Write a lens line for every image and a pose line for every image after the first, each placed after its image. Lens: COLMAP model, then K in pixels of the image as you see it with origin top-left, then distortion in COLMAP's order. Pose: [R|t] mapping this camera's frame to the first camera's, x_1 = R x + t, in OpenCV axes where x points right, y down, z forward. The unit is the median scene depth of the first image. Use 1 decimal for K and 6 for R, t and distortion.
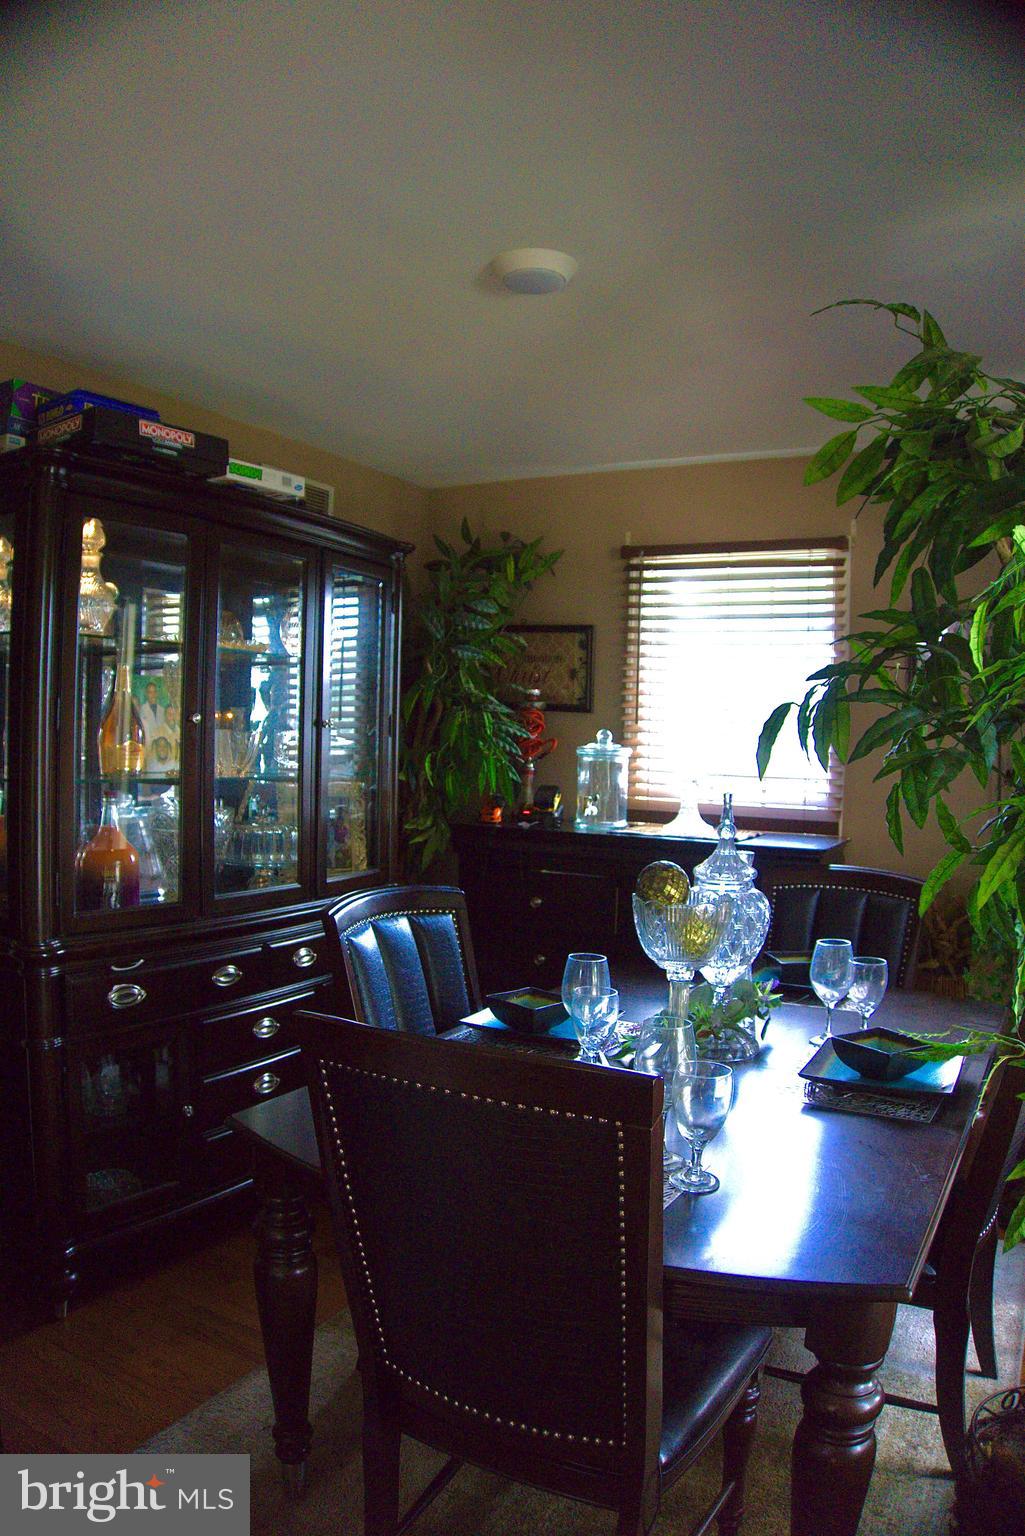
lens RADIAL K [[1070.1, 0, 512.5], [0, 1070.1, 768.0], [0, 0, 1]] dist [-0.245927, 0.109791]
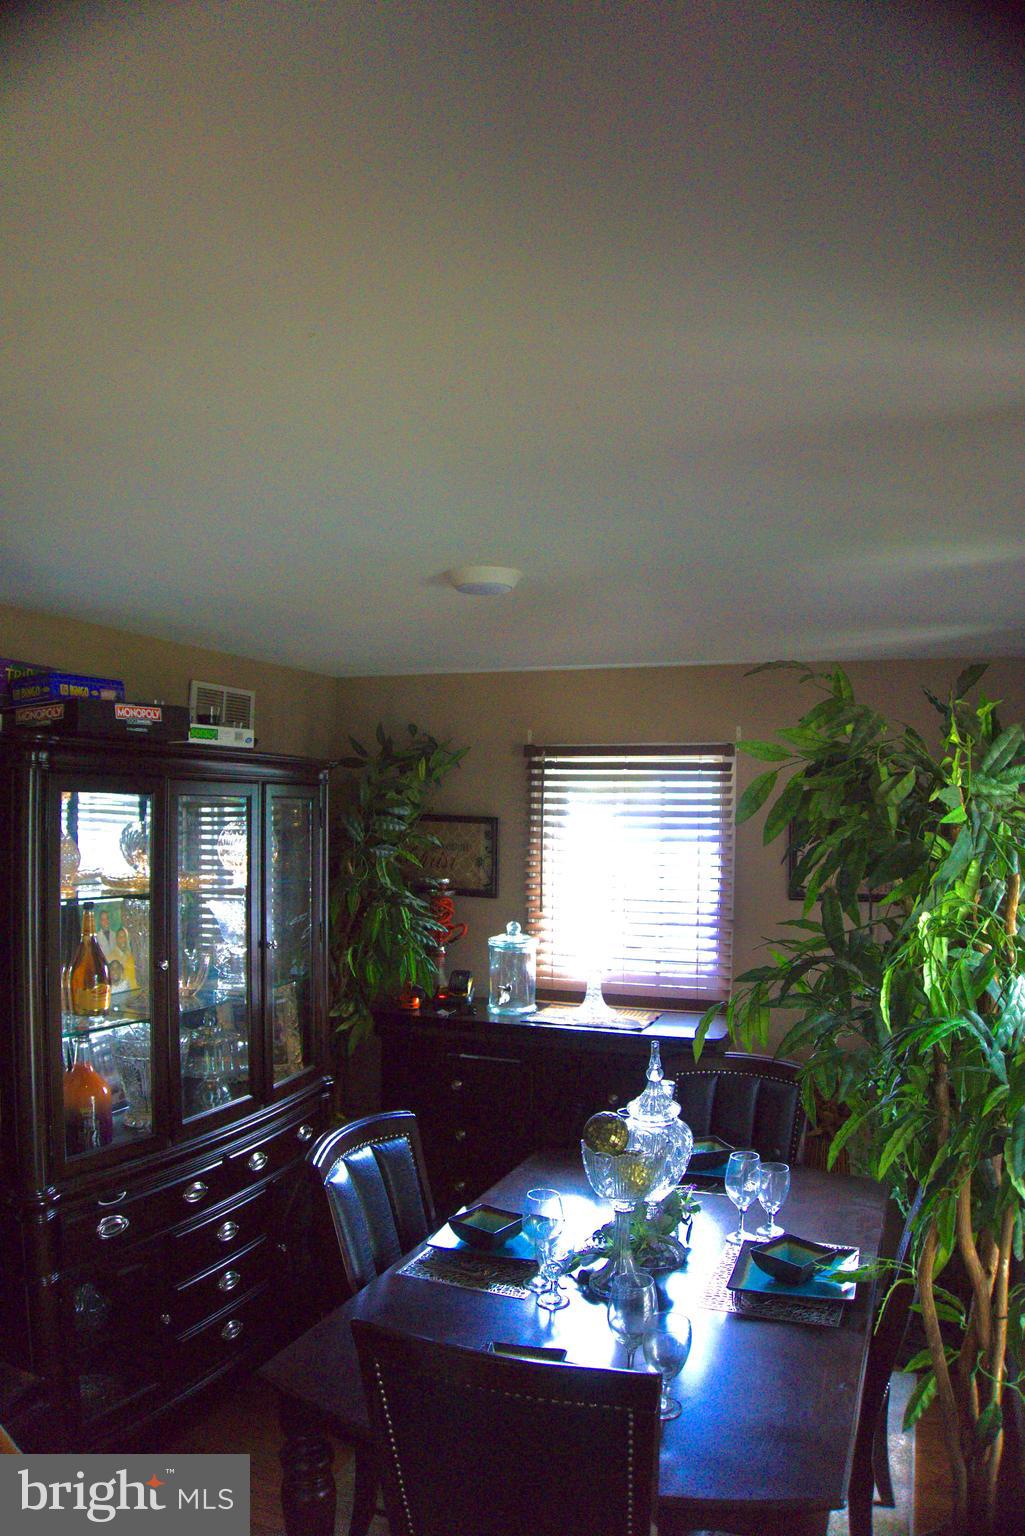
lens RADIAL K [[1070.1, 0, 512.5], [0, 1070.1, 768.0], [0, 0, 1]] dist [-0.245927, 0.109791]
pose [[0.989852, -0.009482, 0.141785, -0.083041], [0.018628, 0.997819, -0.063323, -0.152563], [-0.140875, 0.065321, 0.987870, -0.100102]]
